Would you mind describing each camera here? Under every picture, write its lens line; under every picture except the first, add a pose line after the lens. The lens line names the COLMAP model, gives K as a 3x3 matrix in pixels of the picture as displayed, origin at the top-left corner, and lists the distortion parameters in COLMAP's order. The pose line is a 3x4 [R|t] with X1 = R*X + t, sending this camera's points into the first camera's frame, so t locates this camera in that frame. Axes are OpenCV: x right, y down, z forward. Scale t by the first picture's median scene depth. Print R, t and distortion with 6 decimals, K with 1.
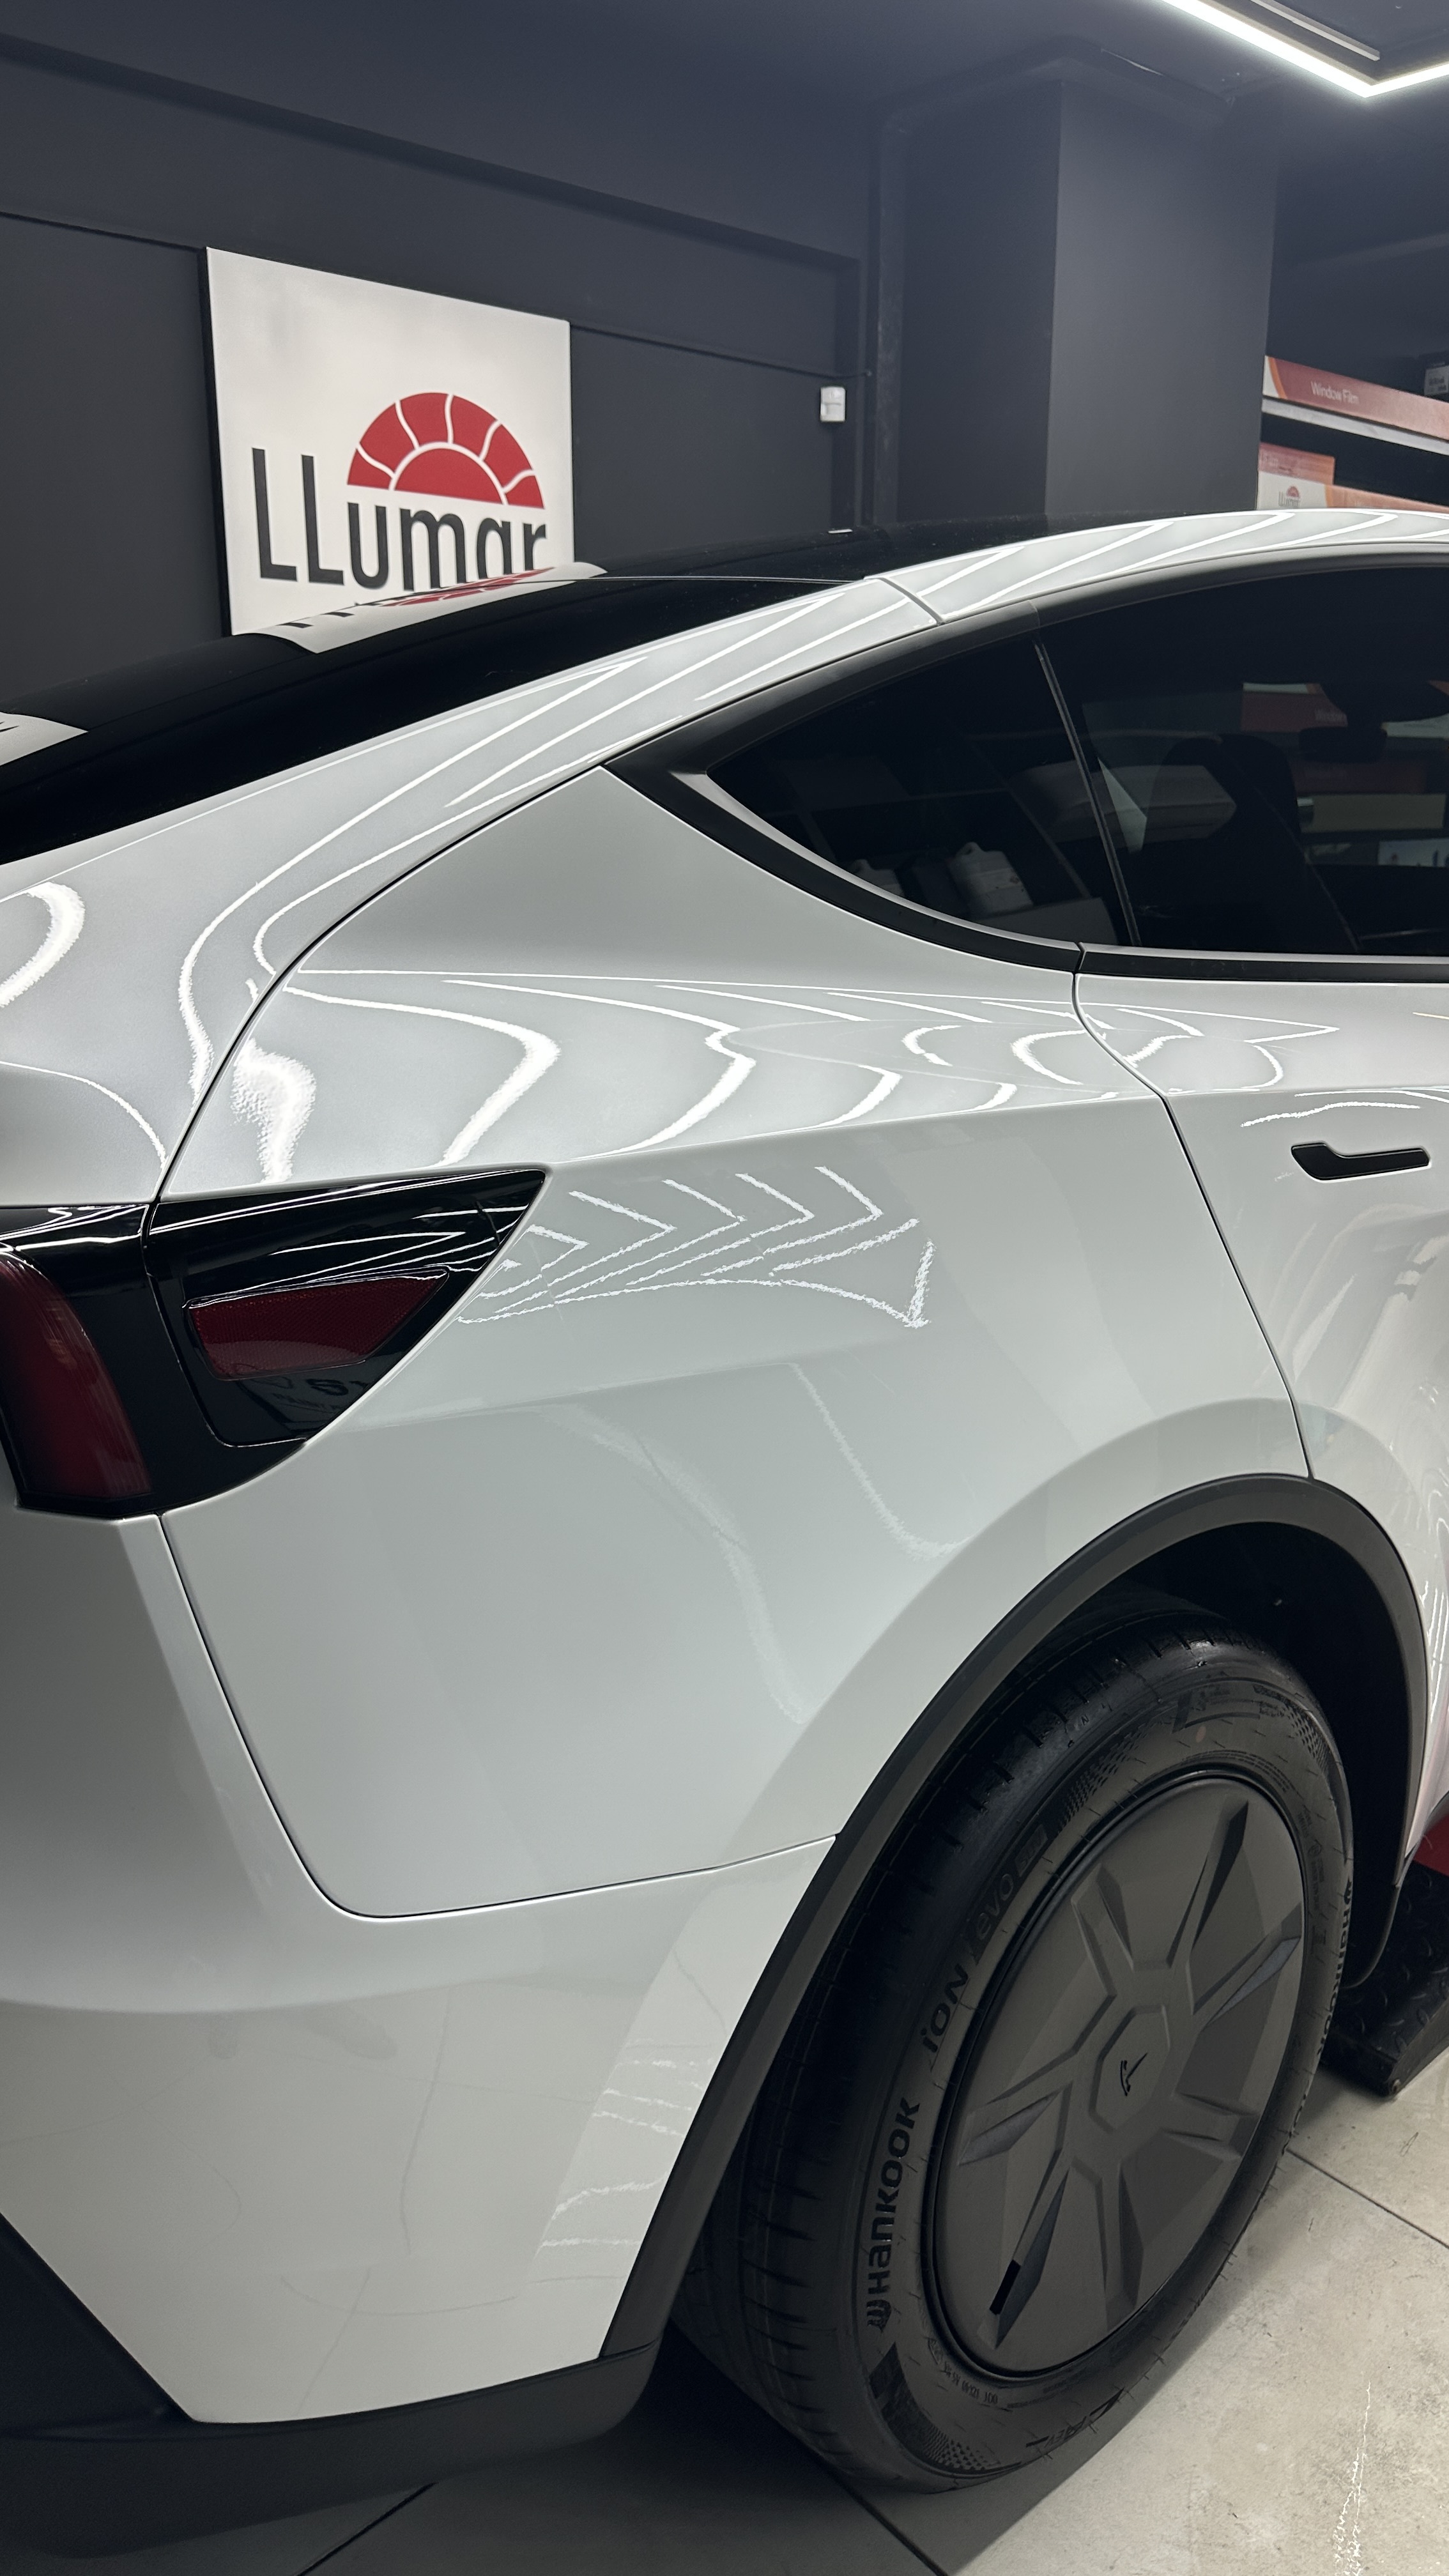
lens RADIAL K [[1826.0, 0, 716.2], [0, 1826.0, 1285.8], [0, 0, 1]] dist [0.034113, -0.052543]
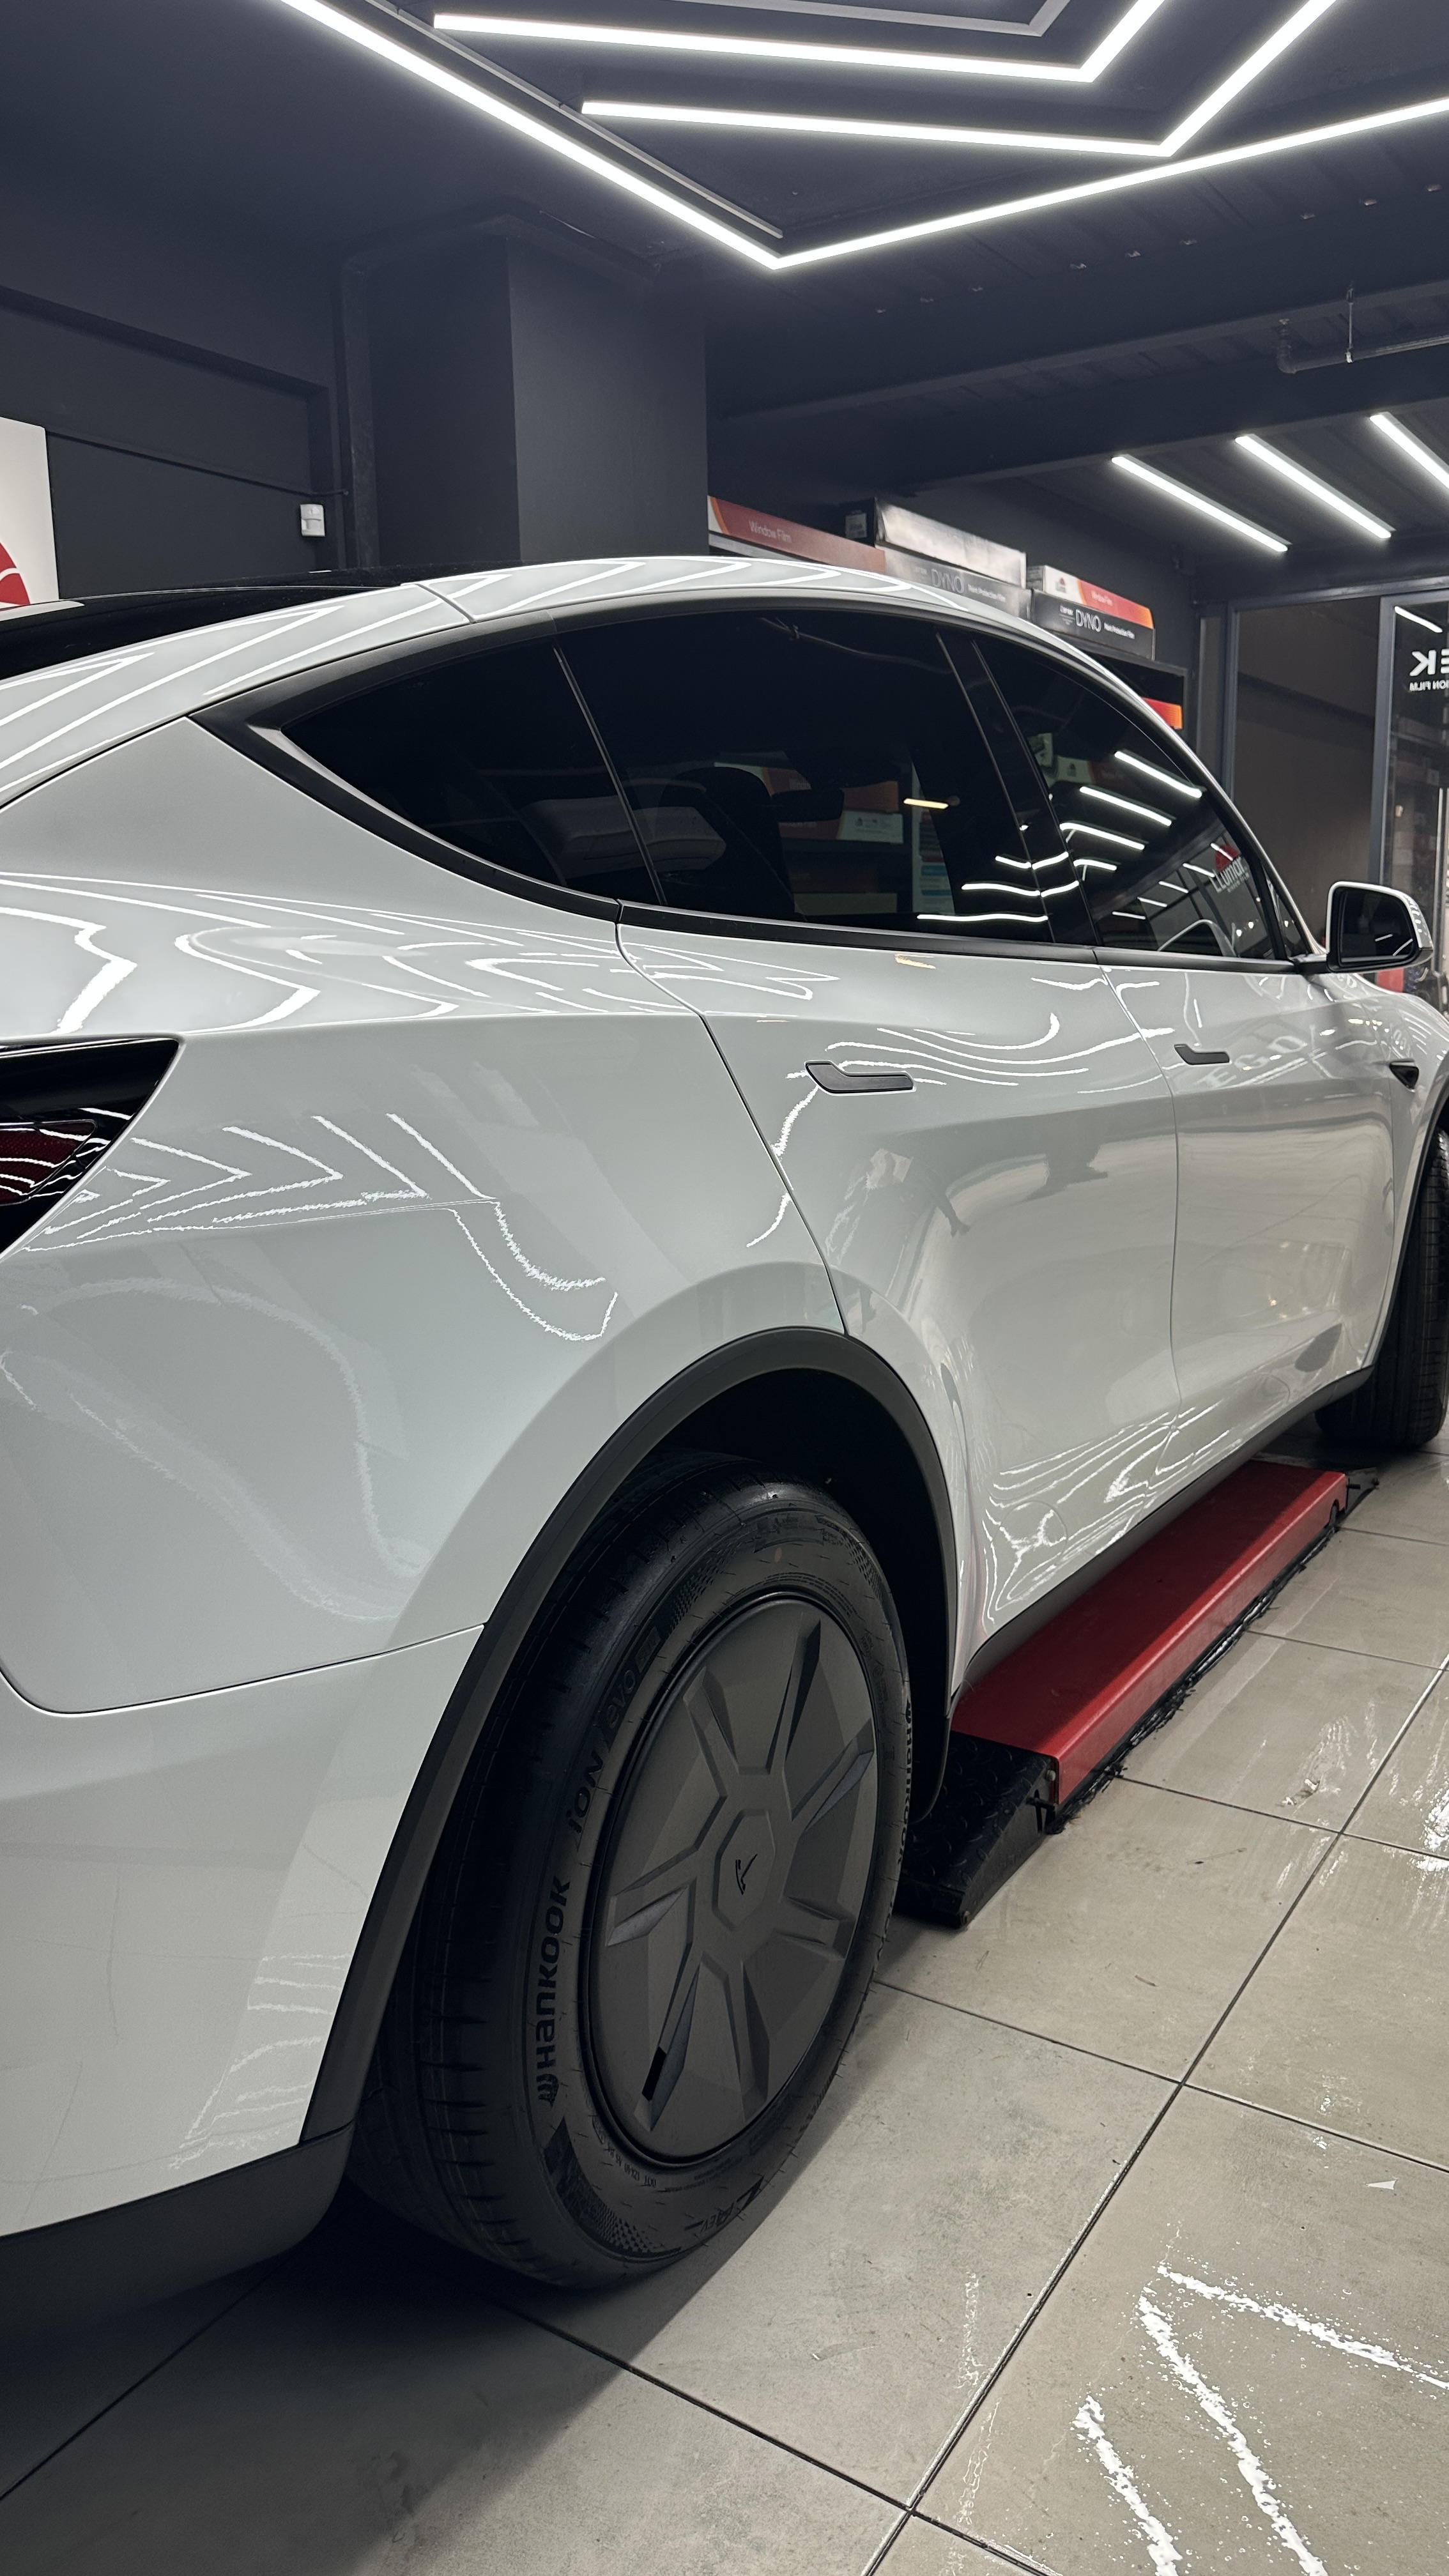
lens RADIAL K [[1826.0, 0, 712.9], [0, 1826.0, 1287.3], [0, 0, 1]] dist [0.034113, -0.052543]
pose [[0.964167, -0.071593, 0.255454, -0.052247], [0.089658, 0.994177, -0.059773, 0.128425], [-0.249687, 0.080534, 0.964972, -0.106154]]
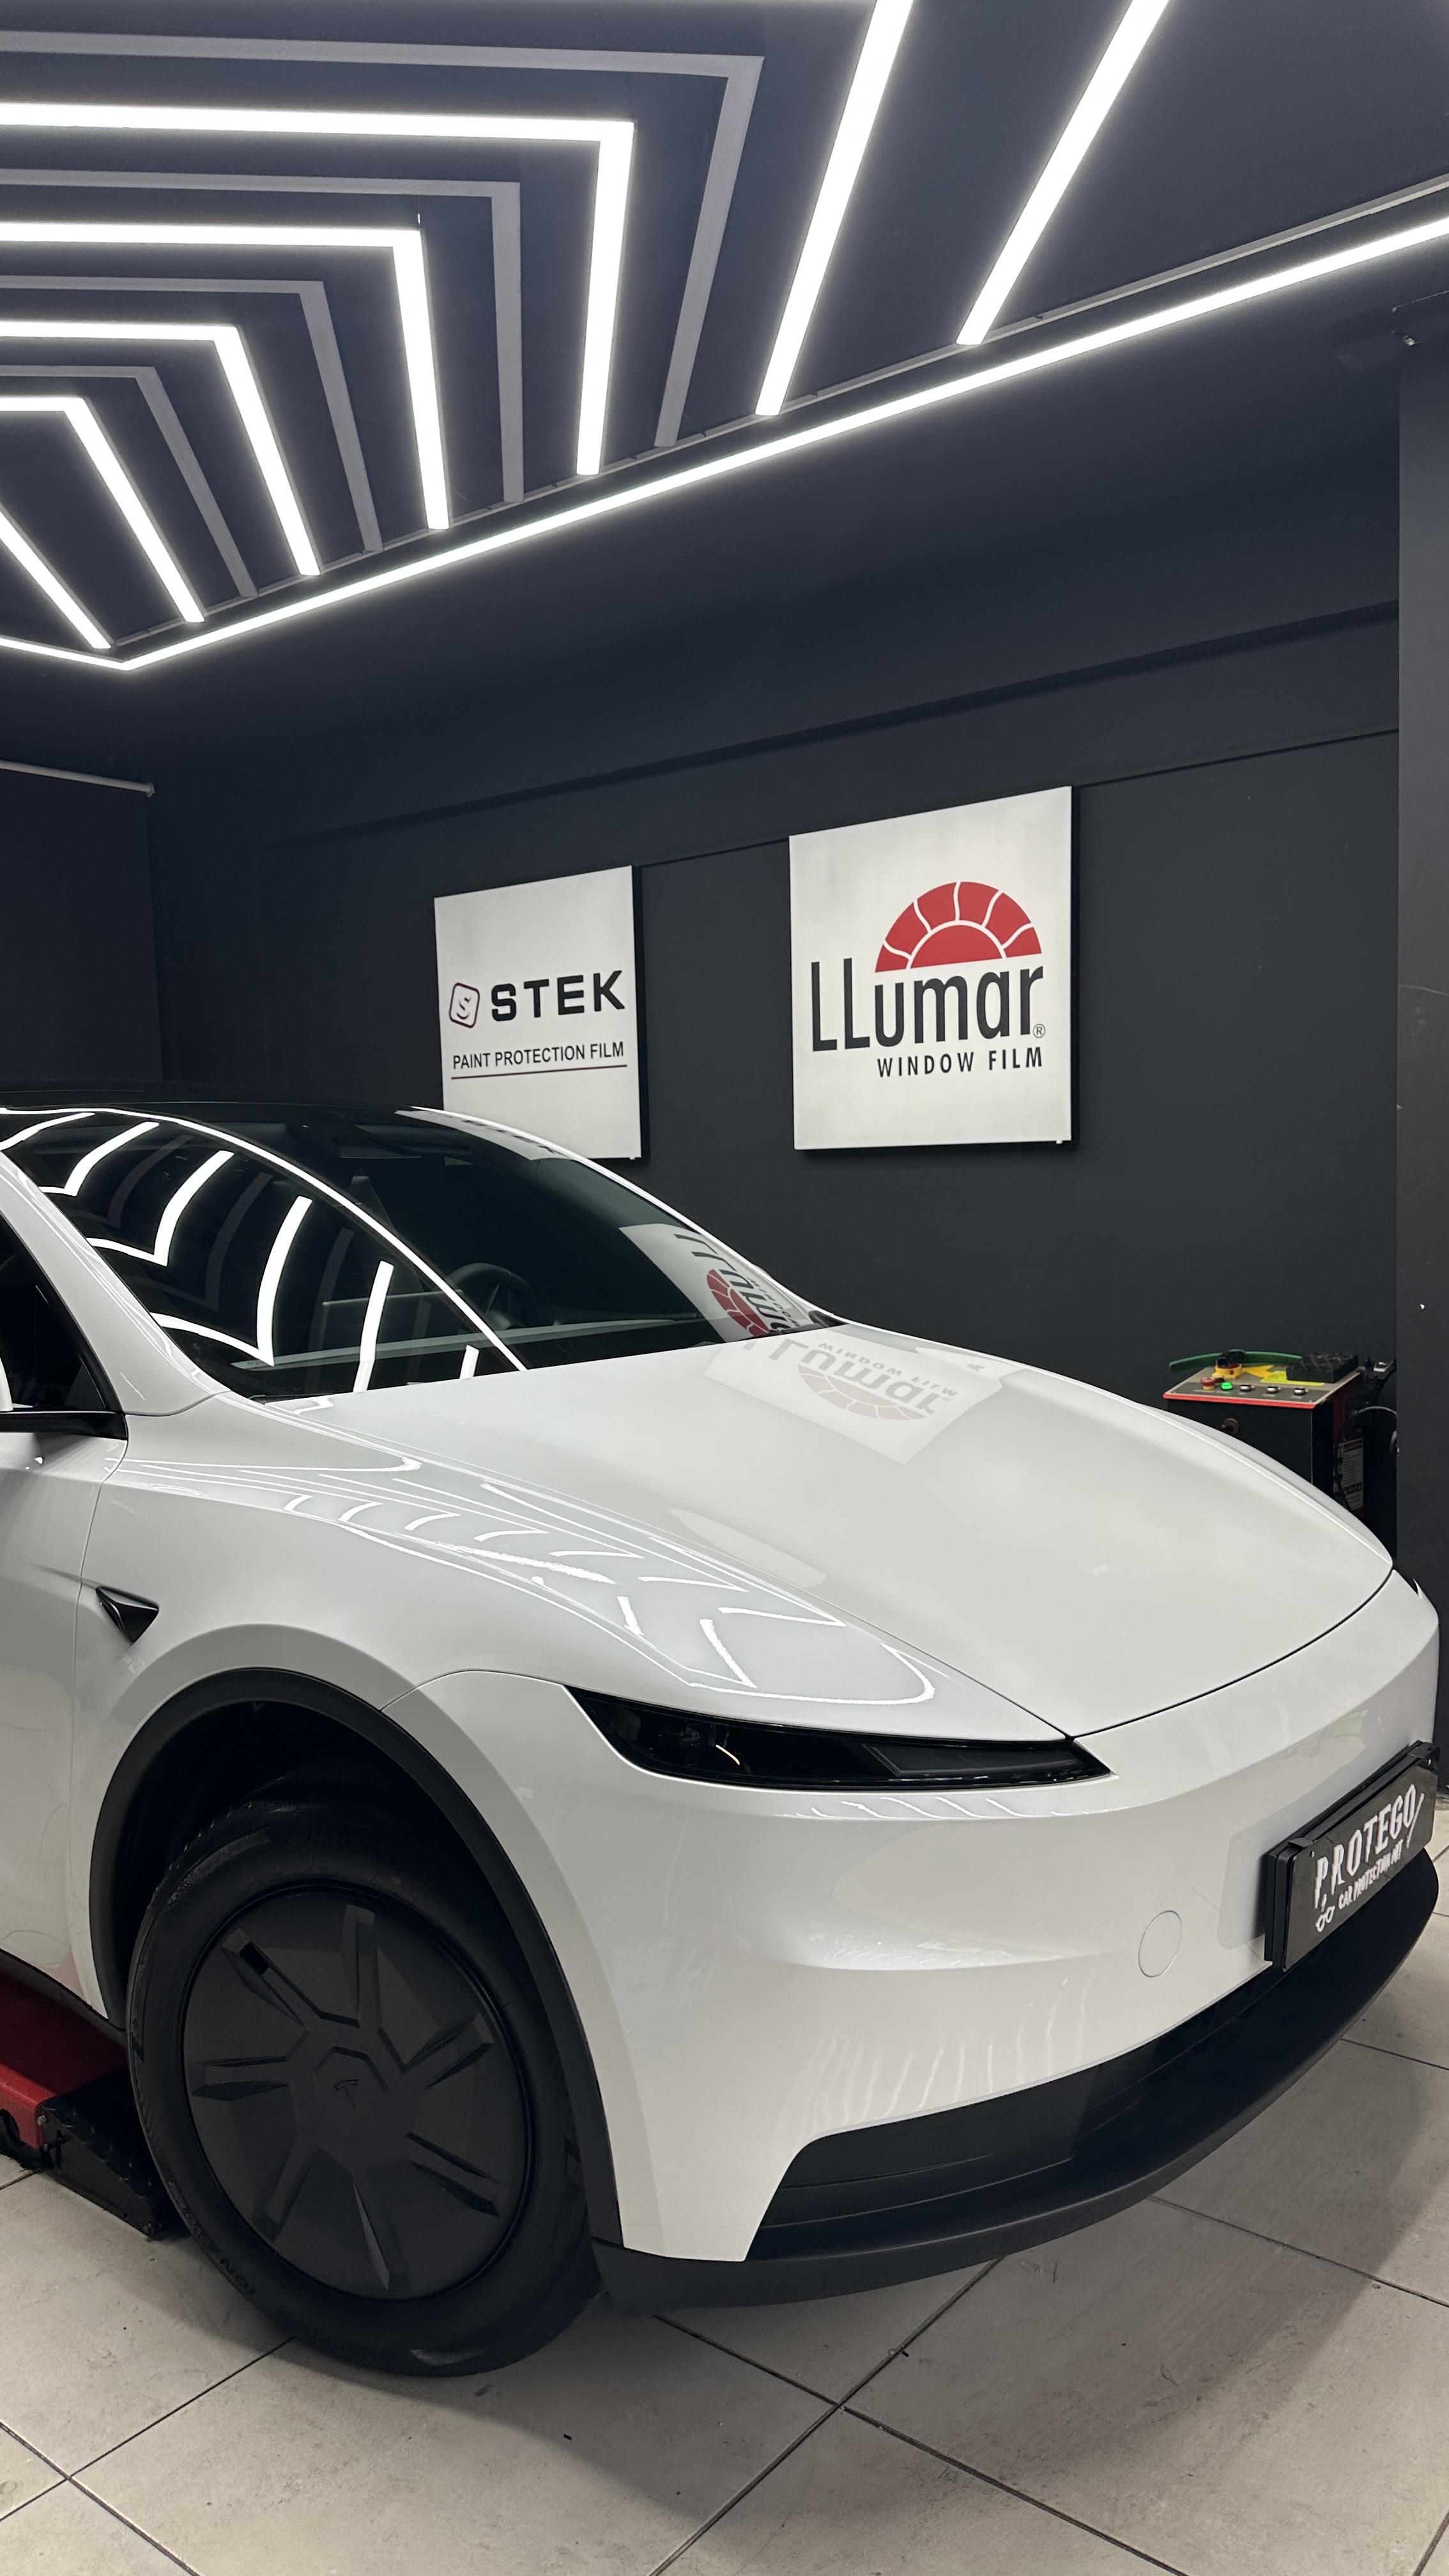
lens RADIAL K [[1826.0, 0, 737.0], [0, 1826.0, 1310.0], [0, 0, 1]] dist [0.034113, -0.052543]
pose [[0.170731, 0.064286, -0.983218, 3.009171], [-0.232264, 0.972375, 0.023246, -0.608440], [0.957551, 0.224398, 0.180946, 2.073143]]
